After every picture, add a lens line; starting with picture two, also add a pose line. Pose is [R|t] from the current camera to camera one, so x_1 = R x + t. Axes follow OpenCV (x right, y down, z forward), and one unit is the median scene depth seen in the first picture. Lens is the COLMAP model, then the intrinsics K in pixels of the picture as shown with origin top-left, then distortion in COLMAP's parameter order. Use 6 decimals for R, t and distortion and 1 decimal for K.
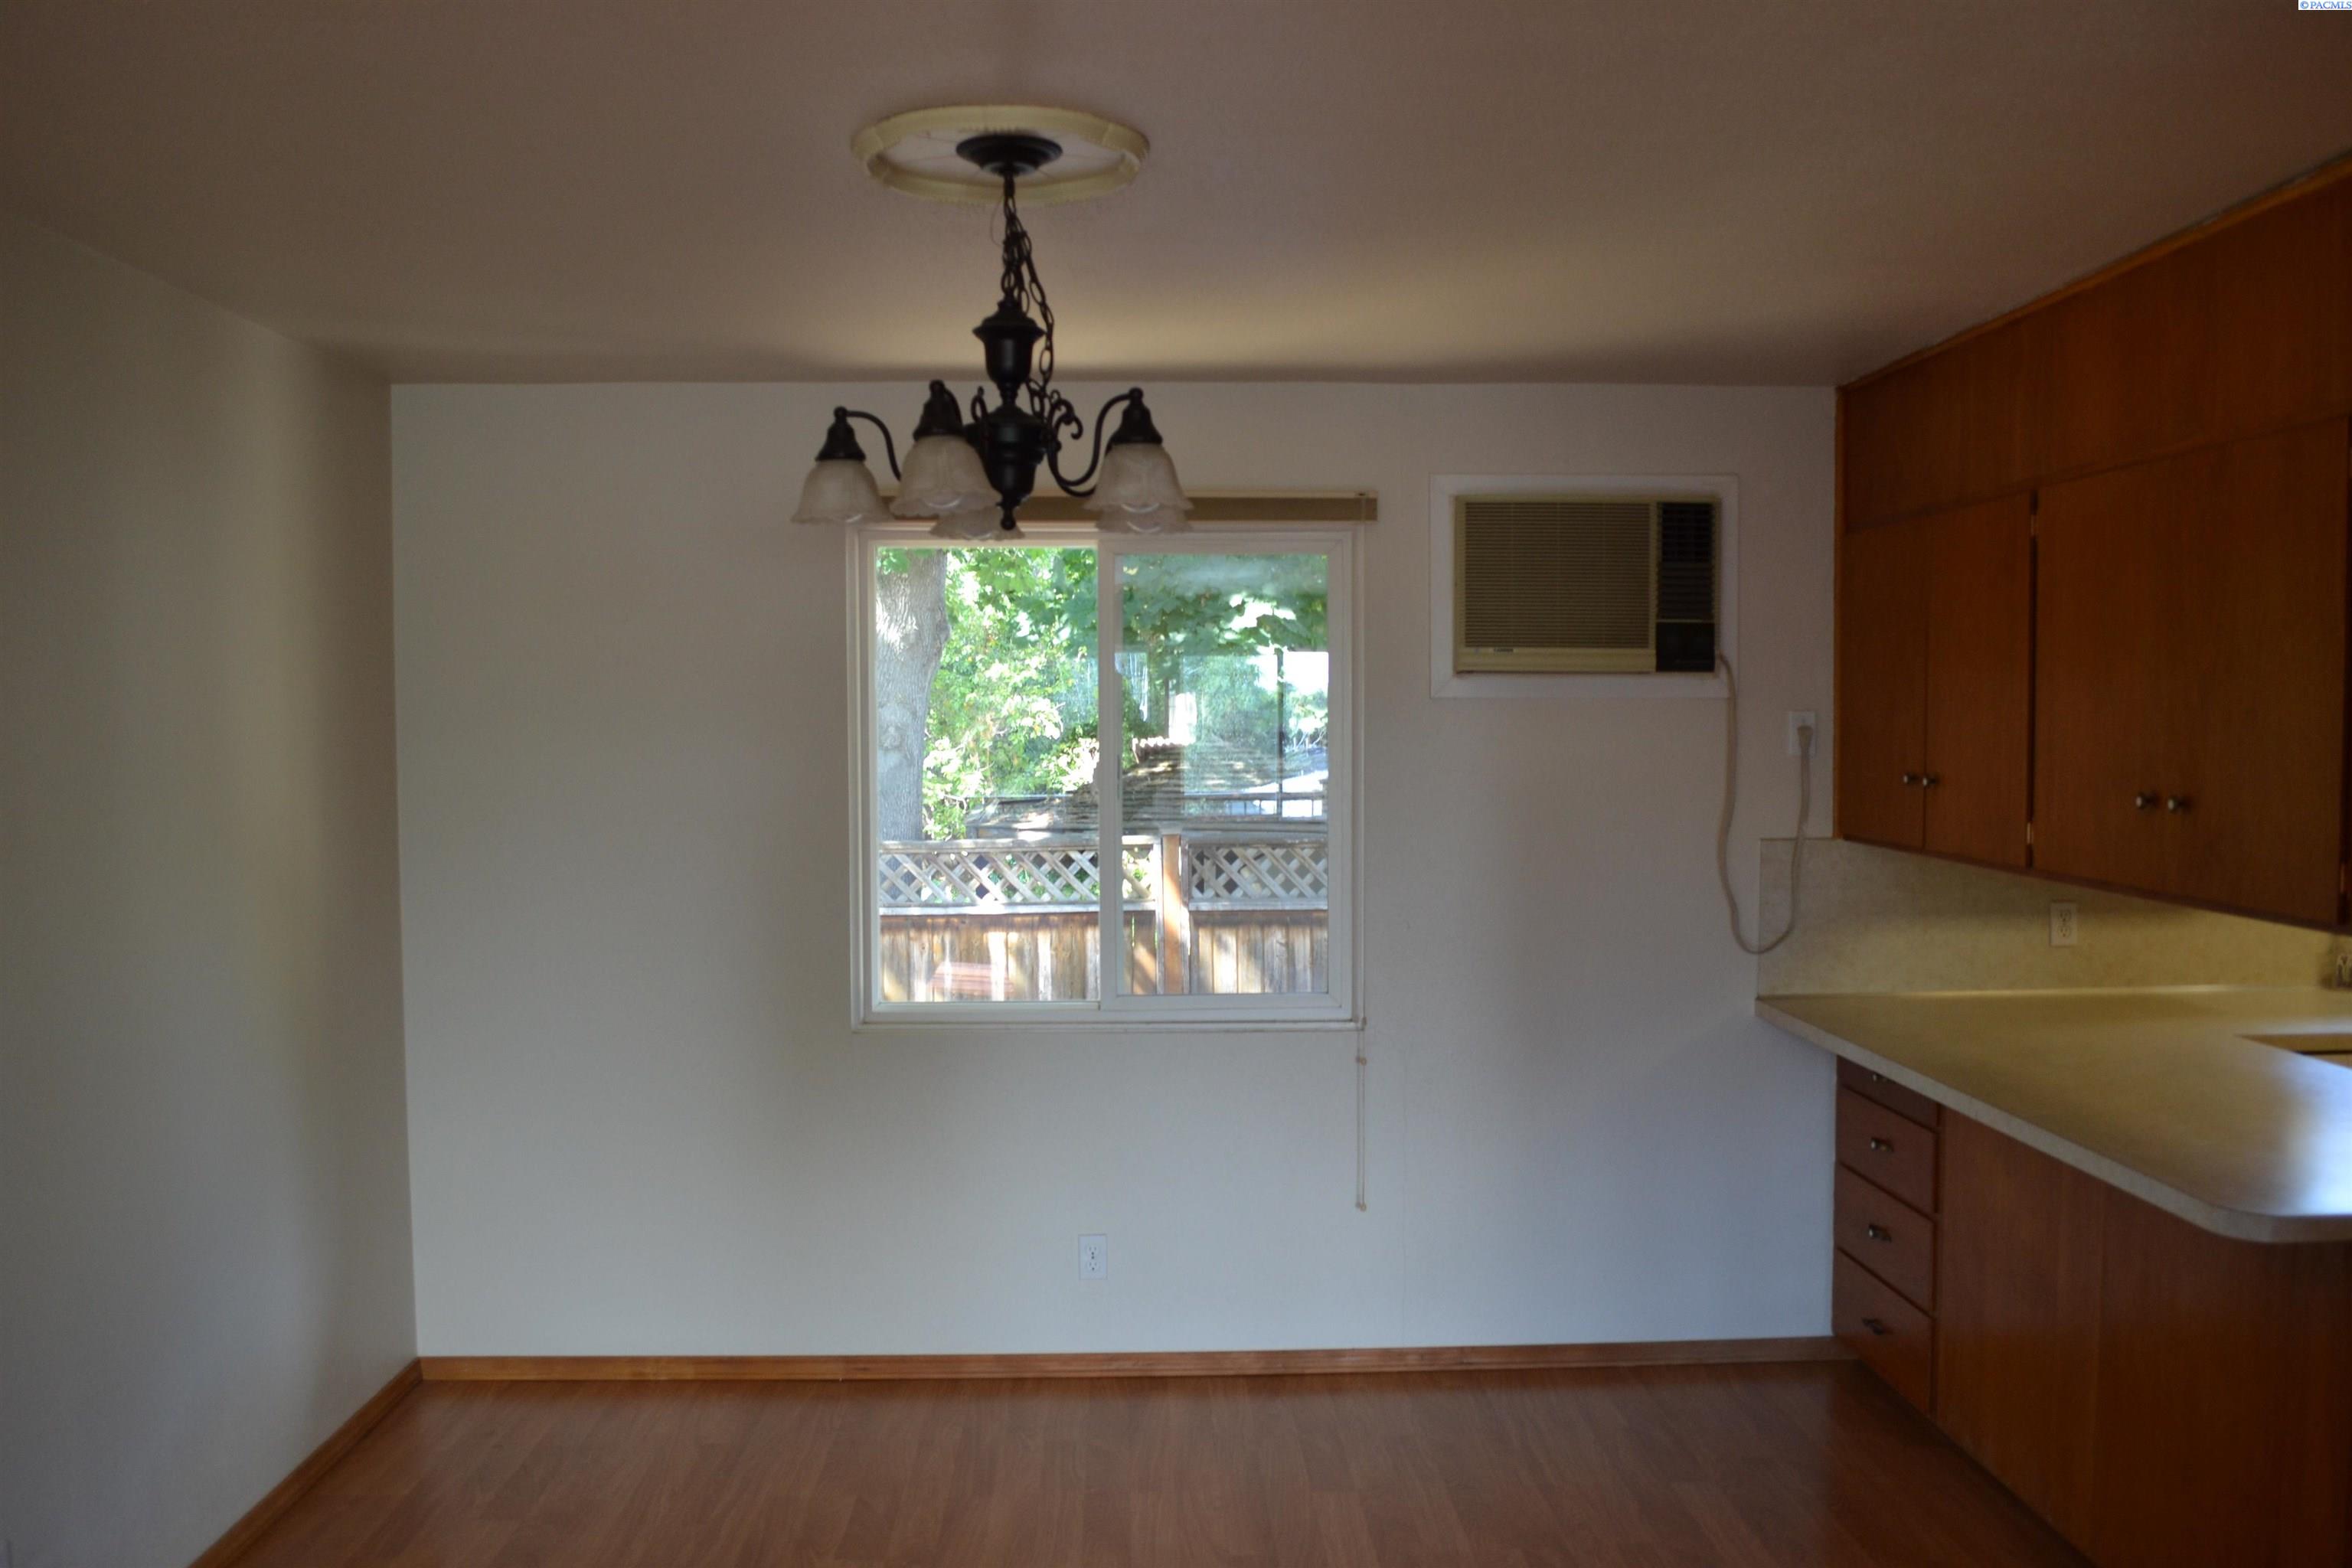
lens RADIAL K [[1878.4, 0, 1190.3], [0, 1878.4, 802.4], [0, 0, 1]] dist [-0.083756, 0.013499]
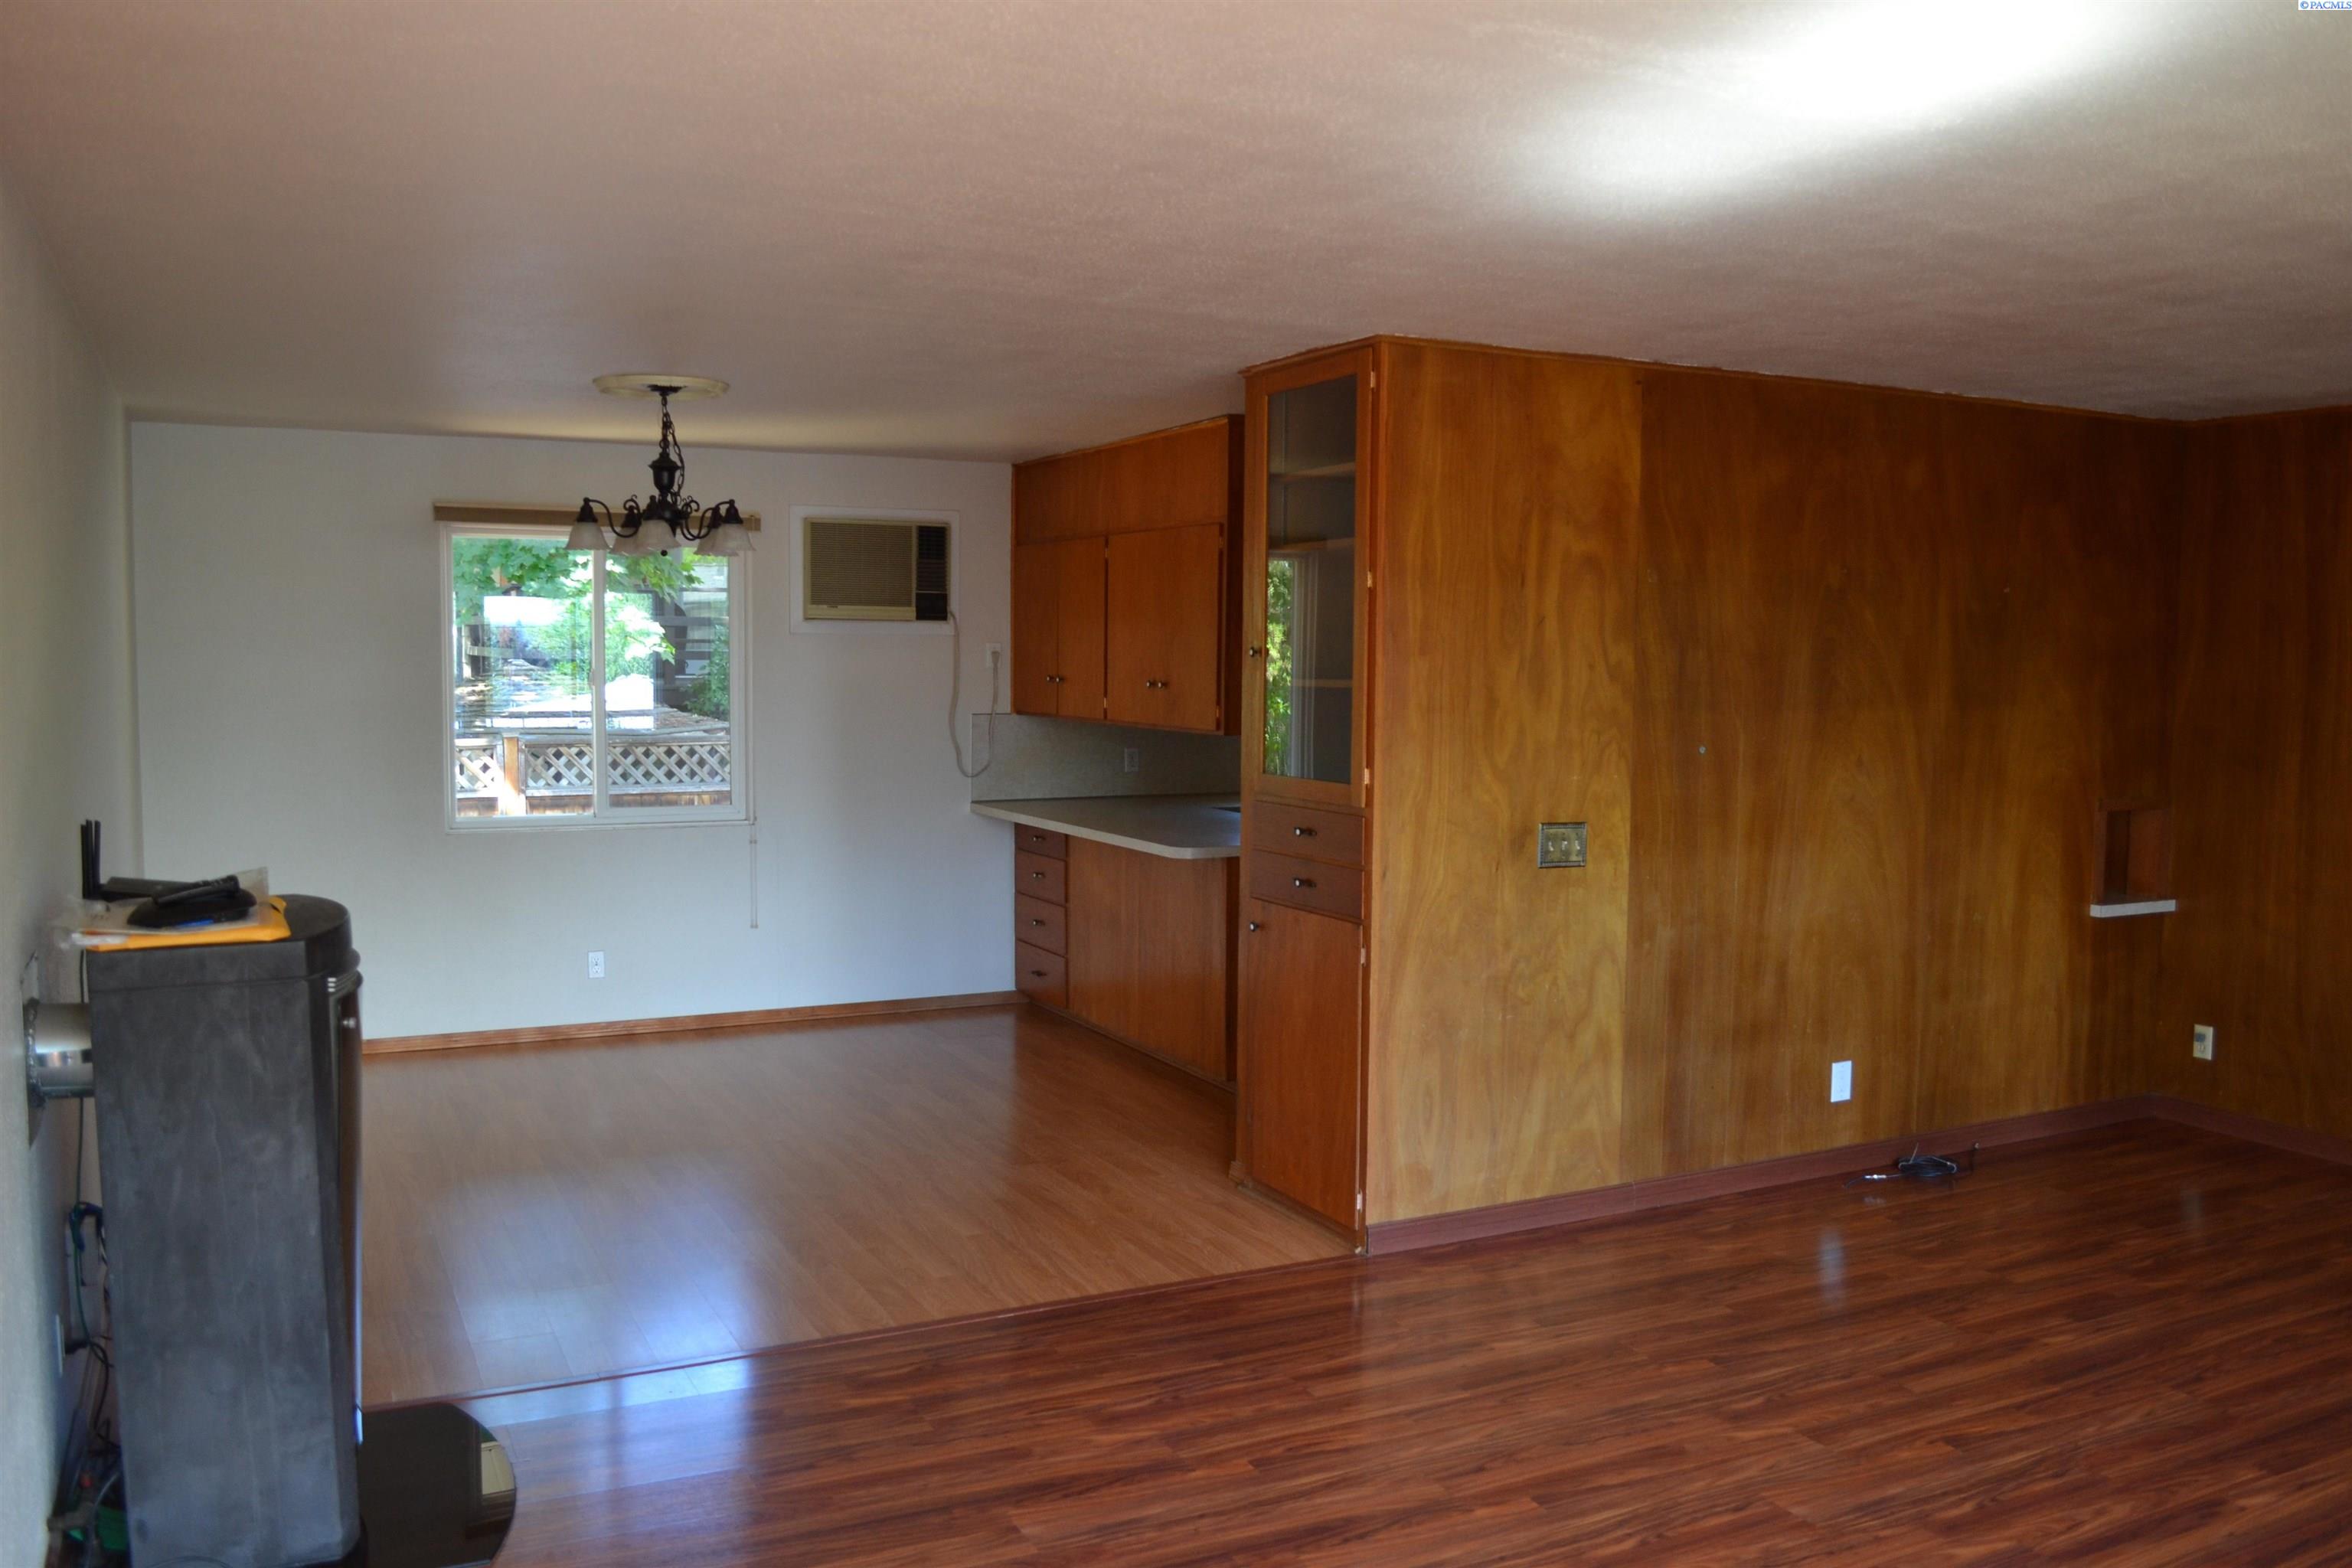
lens RADIAL K [[1878.4, 0, 1184.2], [0, 1878.4, 797.8], [0, 0, 1]] dist [-0.083756, 0.013499]
pose [[0.907076, -0.021045, 0.420440, -0.276099], [0.007579, 0.999404, 0.033672, 0.041868], [-0.420898, -0.027356, 0.906696, -0.743512]]
